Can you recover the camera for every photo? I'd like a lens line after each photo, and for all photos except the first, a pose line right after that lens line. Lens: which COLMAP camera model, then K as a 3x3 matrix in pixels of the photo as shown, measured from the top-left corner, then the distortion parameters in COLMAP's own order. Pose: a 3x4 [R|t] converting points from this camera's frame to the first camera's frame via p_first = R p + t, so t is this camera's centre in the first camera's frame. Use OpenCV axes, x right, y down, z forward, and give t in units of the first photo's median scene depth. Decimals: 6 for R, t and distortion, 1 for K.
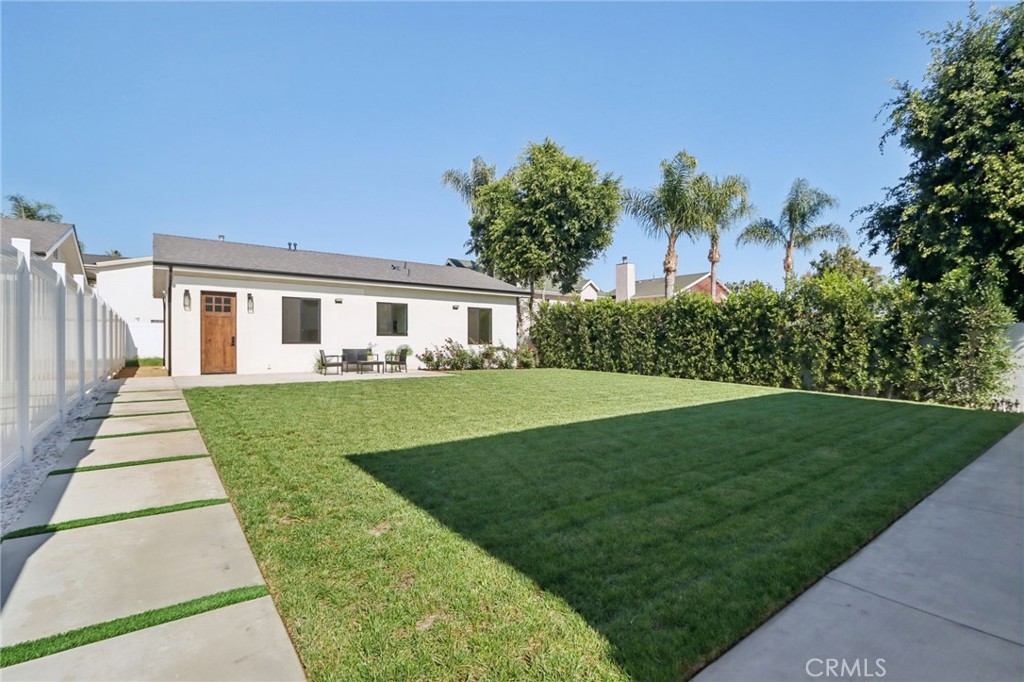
lens RADIAL K [[478.7, 0, 509.7], [0, 478.7, 343.0], [0, 0, 1]] dist [-0.018282, 0.001643]
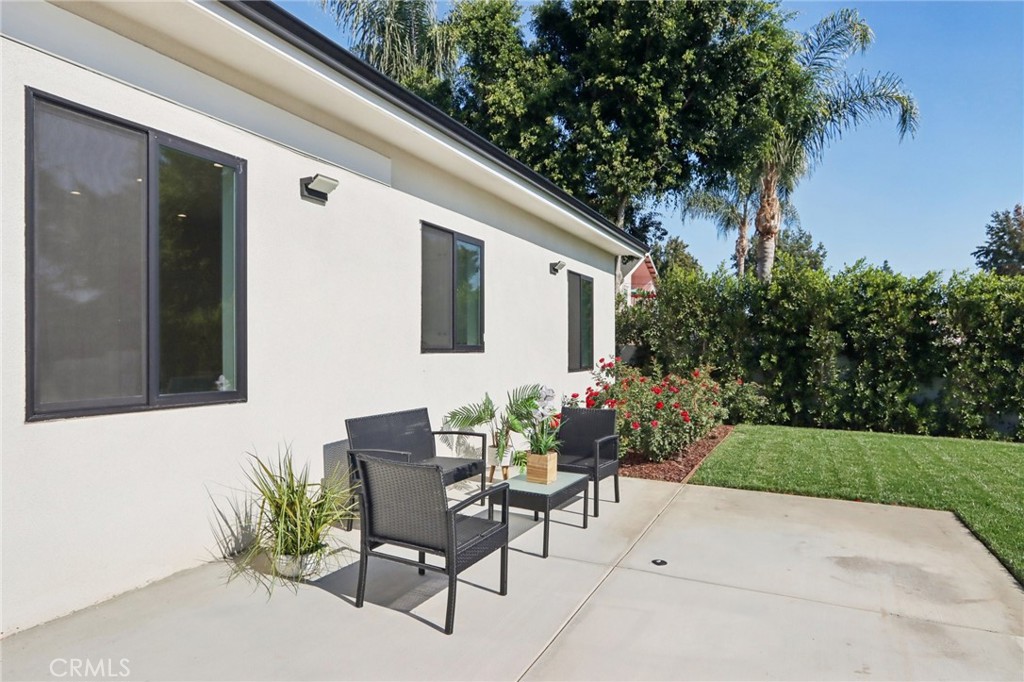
lens RADIAL K [[614.3, 0, 513.4], [0, 614.3, 344.2], [0, 0, 1]] dist [-0.022388, 0.011550]
pose [[0.888913, 0.005460, 0.458043, -0.348243], [-0.004272, 0.999984, -0.003631, -0.017069], [-0.458055, 0.001271, 0.888923, 0.621944]]
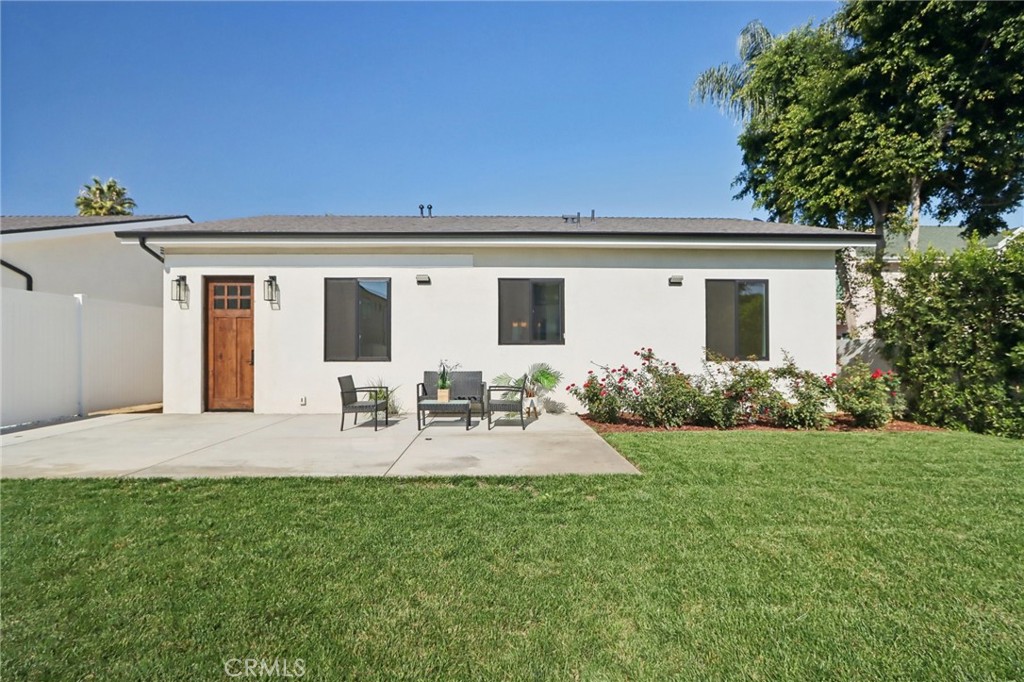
lens RADIAL K [[478.7, 0, 508.5], [0, 478.7, 347.9], [0, 0, 1]] dist [-0.018282, 0.001643]
pose [[0.817061, -0.005137, -0.576529, 0.021160], [0.004714, 0.999986, -0.002228, -0.009876], [0.576533, -0.000898, 0.817074, 0.536817]]
